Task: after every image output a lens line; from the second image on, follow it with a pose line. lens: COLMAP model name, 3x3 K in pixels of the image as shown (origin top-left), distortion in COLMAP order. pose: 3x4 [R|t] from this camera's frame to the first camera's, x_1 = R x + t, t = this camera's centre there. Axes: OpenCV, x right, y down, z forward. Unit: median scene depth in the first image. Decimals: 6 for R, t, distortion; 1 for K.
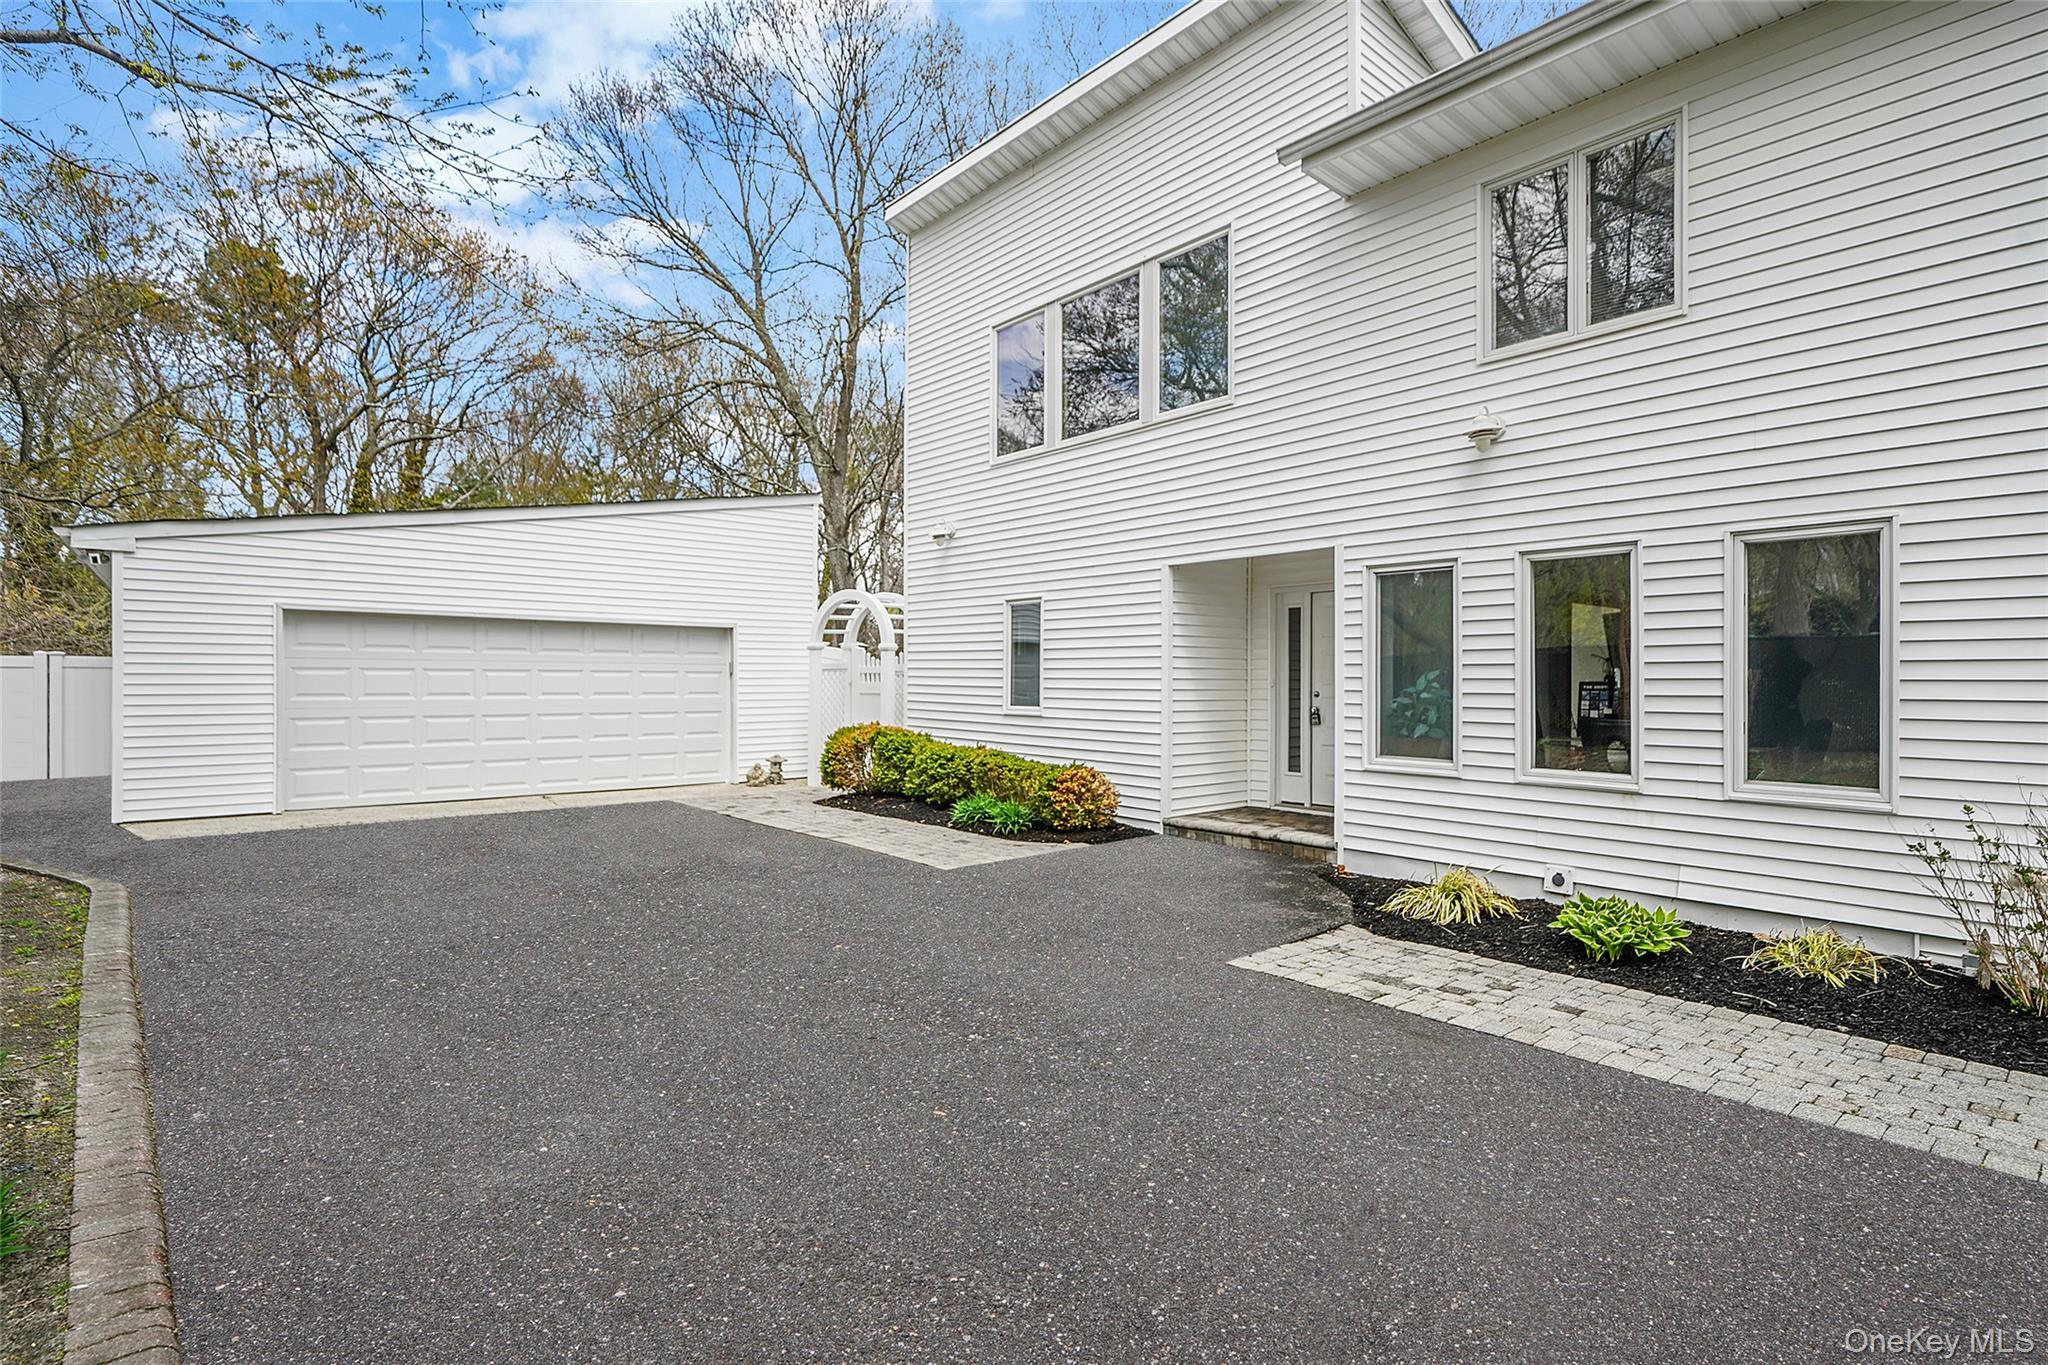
lens RADIAL K [[1020.3, 0, 1024.0], [0, 1020.3, 682.5], [0, 0, 1]] dist [-0.003029, 0.000034]
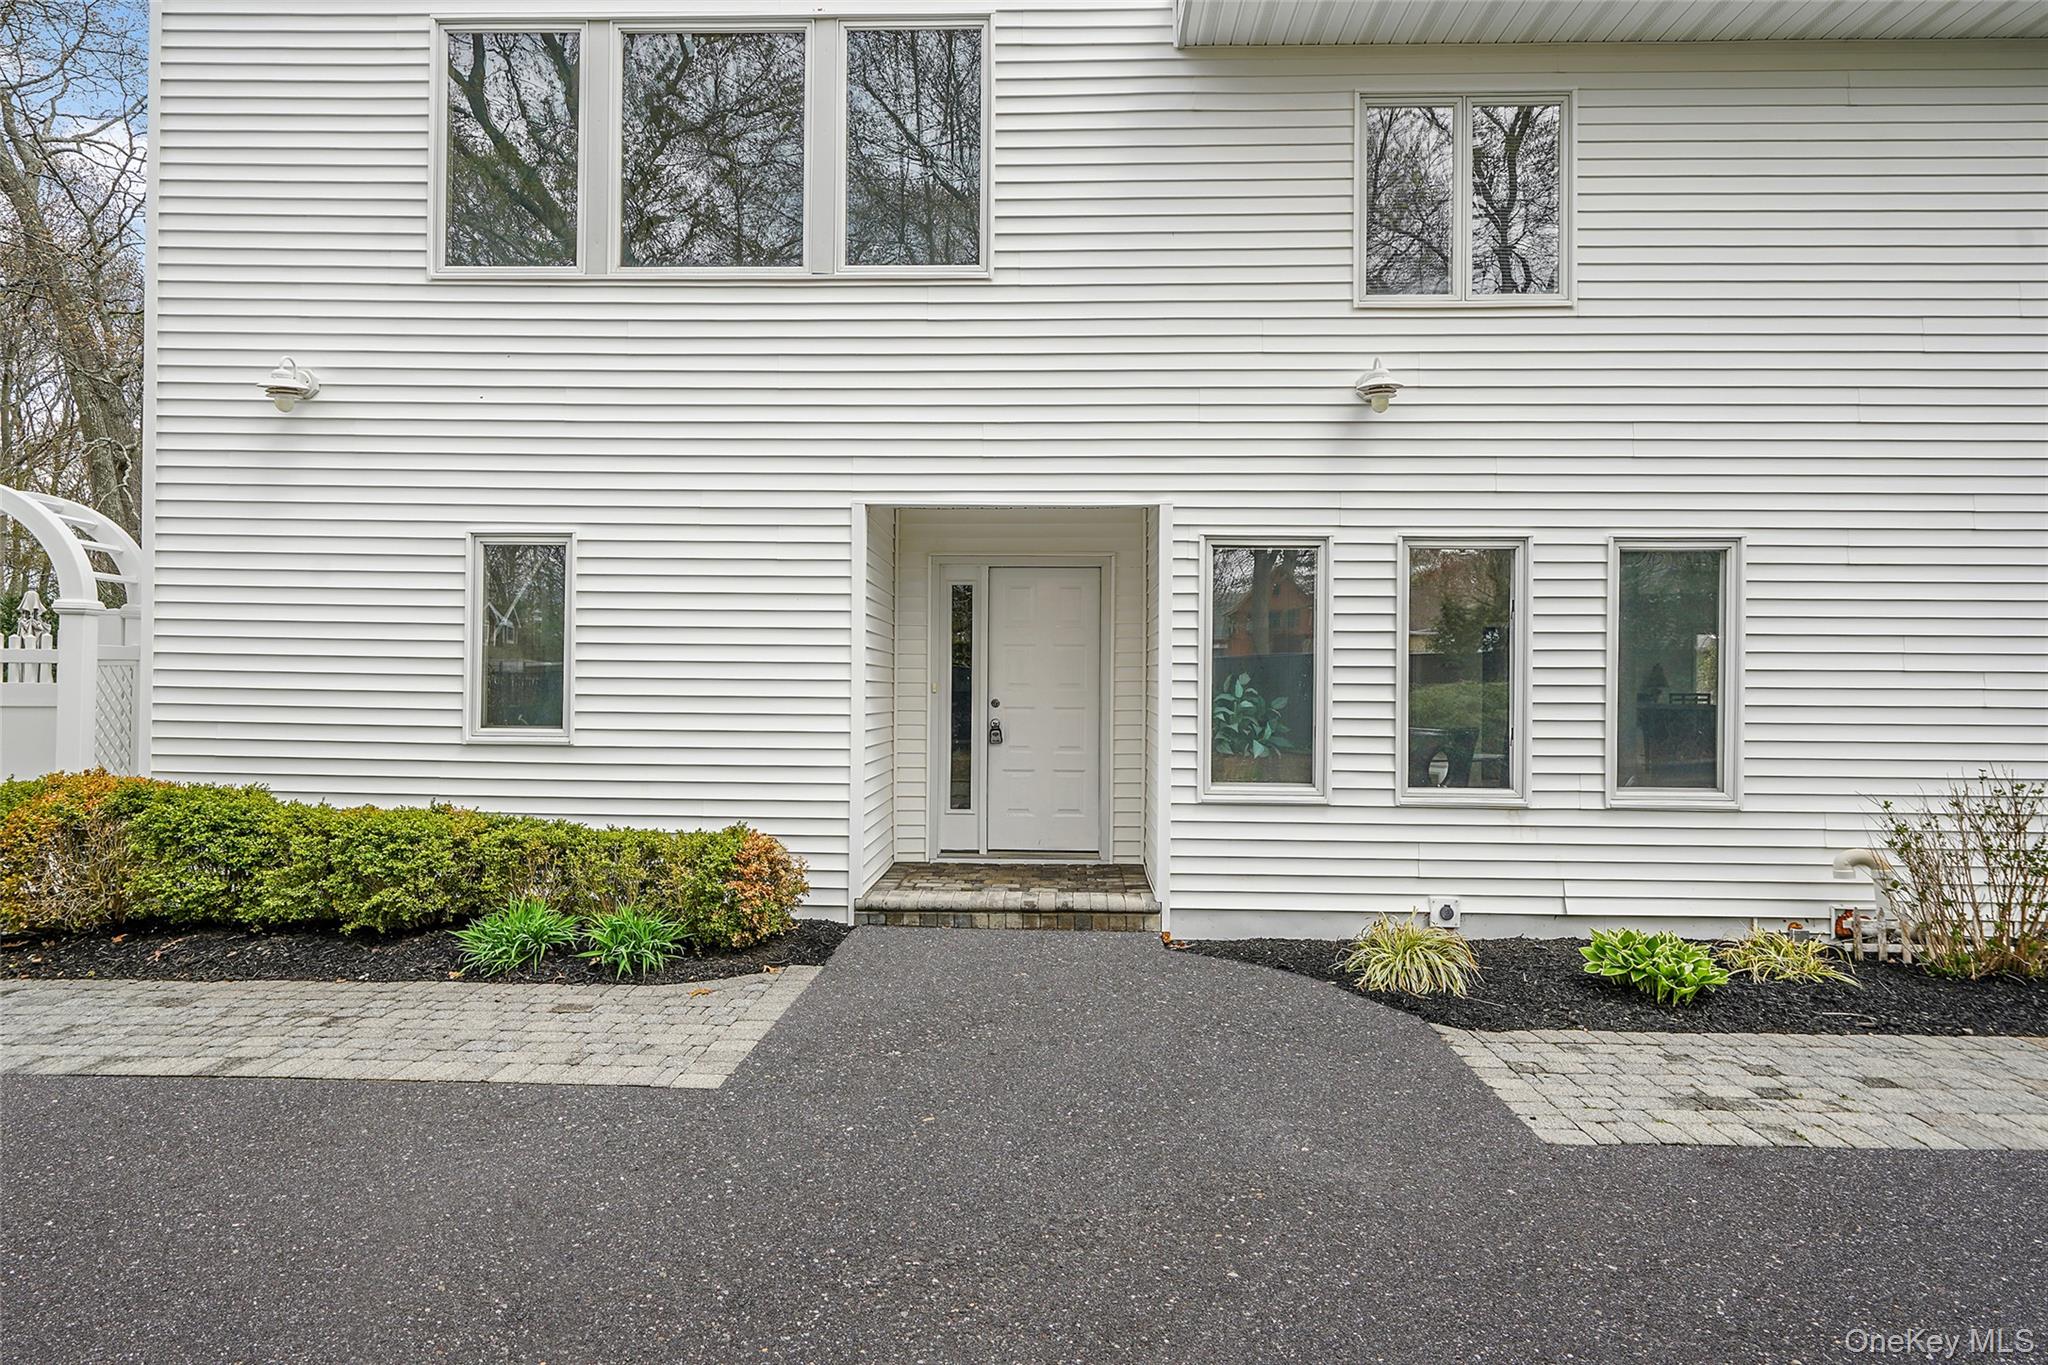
lens RADIAL K [[1050.4, 0, 1024.0], [0, 1050.4, 682.5], [0, 0, 1]] dist [0.001402, -0.001271]
pose [[0.658518, 0.009713, 0.752503, -0.345225], [-0.003960, 0.999948, -0.009441, 0.004105], [-0.752555, 0.003237, 0.658522, 0.583535]]
